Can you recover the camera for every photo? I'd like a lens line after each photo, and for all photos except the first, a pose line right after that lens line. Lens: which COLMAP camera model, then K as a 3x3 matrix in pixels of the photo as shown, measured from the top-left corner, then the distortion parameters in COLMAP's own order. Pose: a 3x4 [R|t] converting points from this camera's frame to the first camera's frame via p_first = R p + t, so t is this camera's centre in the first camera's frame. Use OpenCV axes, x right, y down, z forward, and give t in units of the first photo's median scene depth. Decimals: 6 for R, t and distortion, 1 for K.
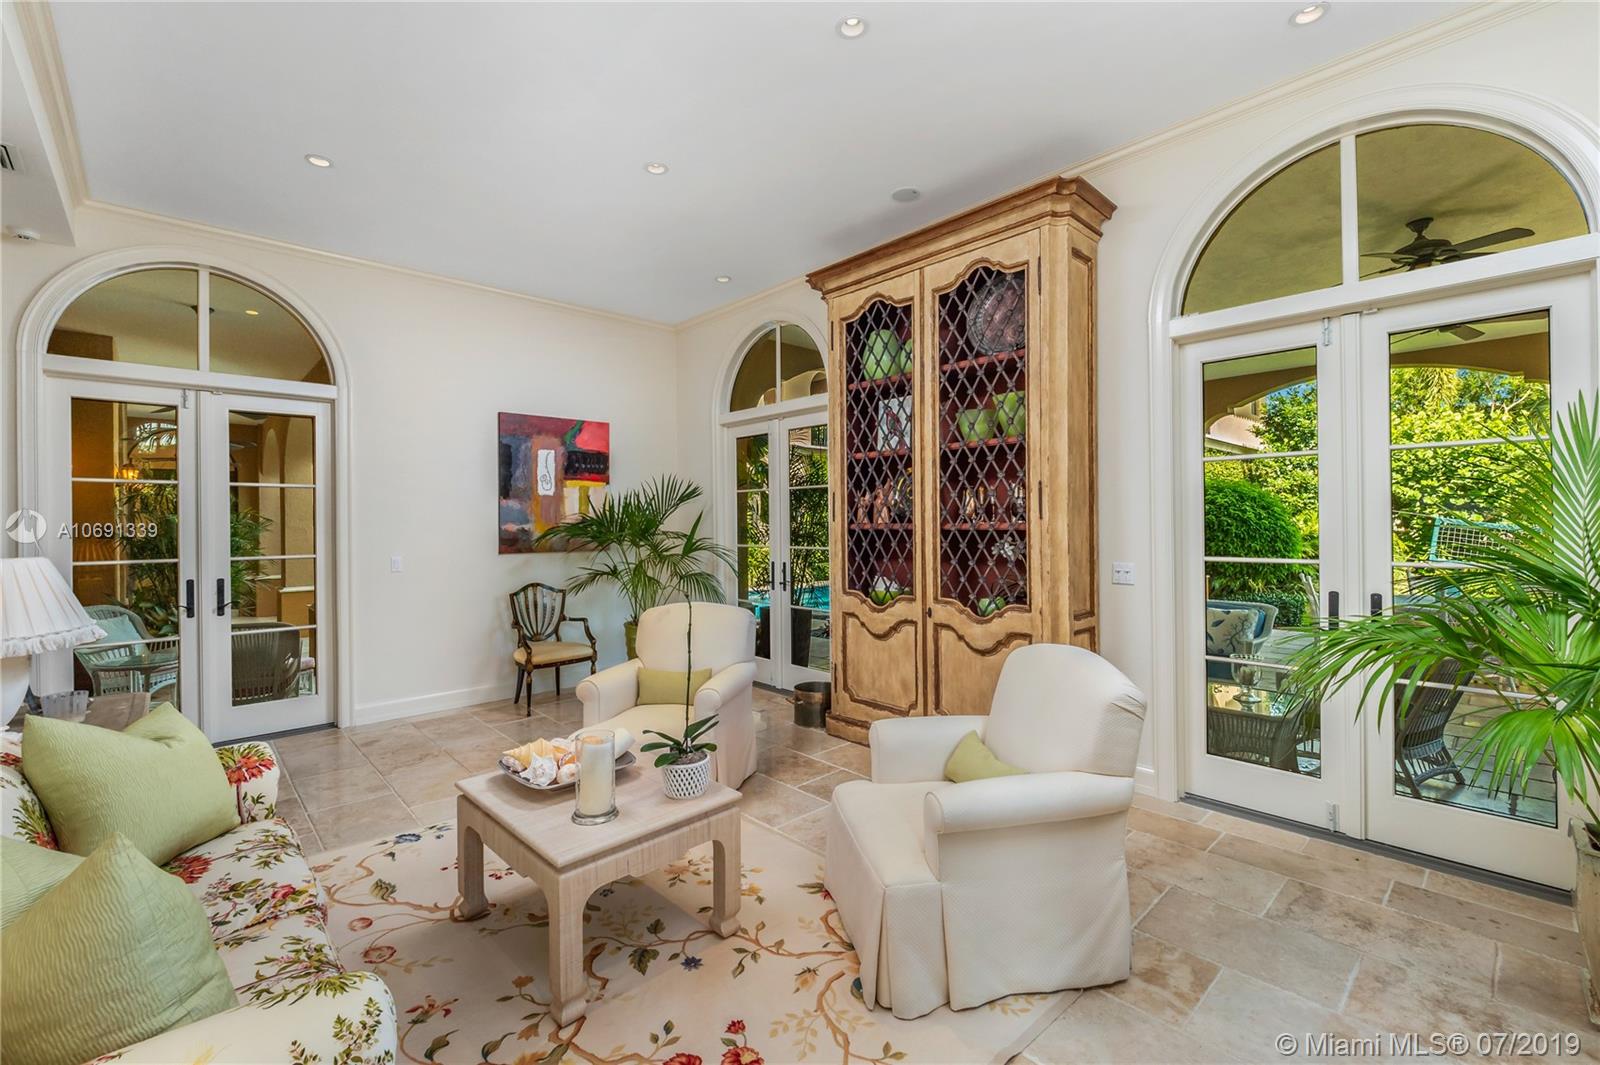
lens RADIAL K [[673.3, 0, 799.0], [0, 673.3, 520.0], [0, 0, 1]] dist [0.018698, -0.010336]
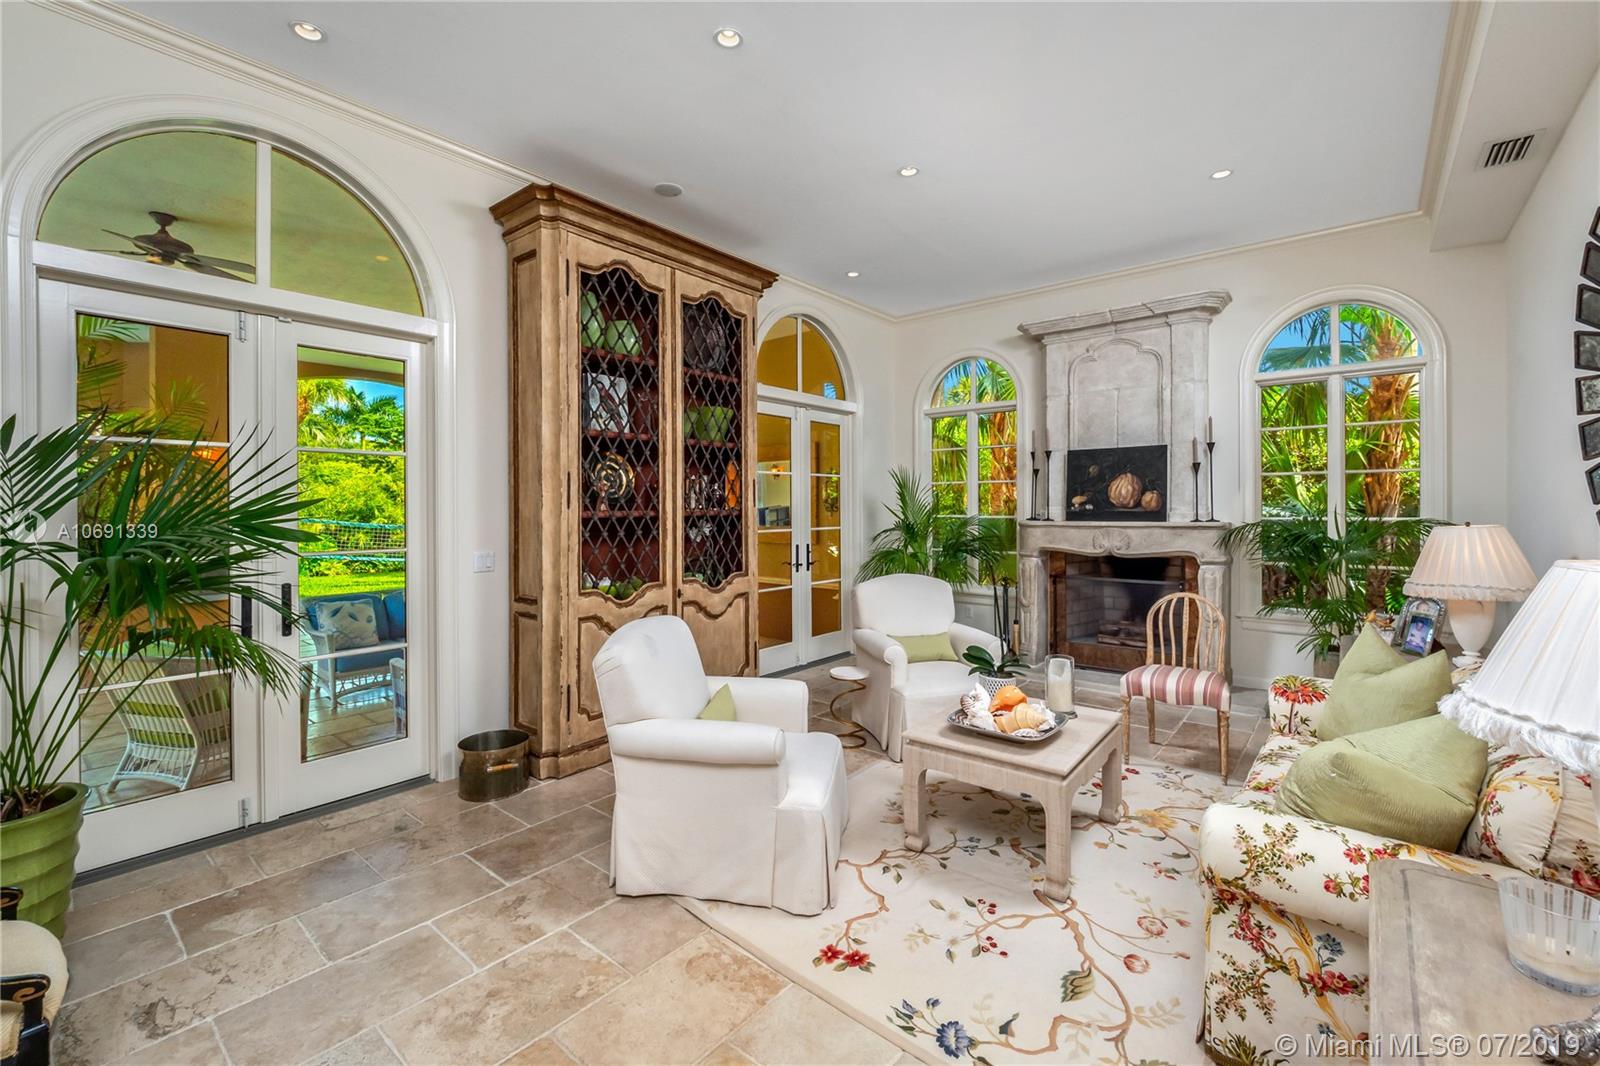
lens RADIAL K [[677.1, 0, 798.9], [0, 677.1, 507.8], [0, 0, 1]] dist [0.000705, 0.000054]
pose [[-0.119758, 0.008208, 0.992769, -0.888289], [0.005663, 0.999955, -0.007584, 0.010722], [-0.992787, 0.004714, -0.119799, 0.931242]]
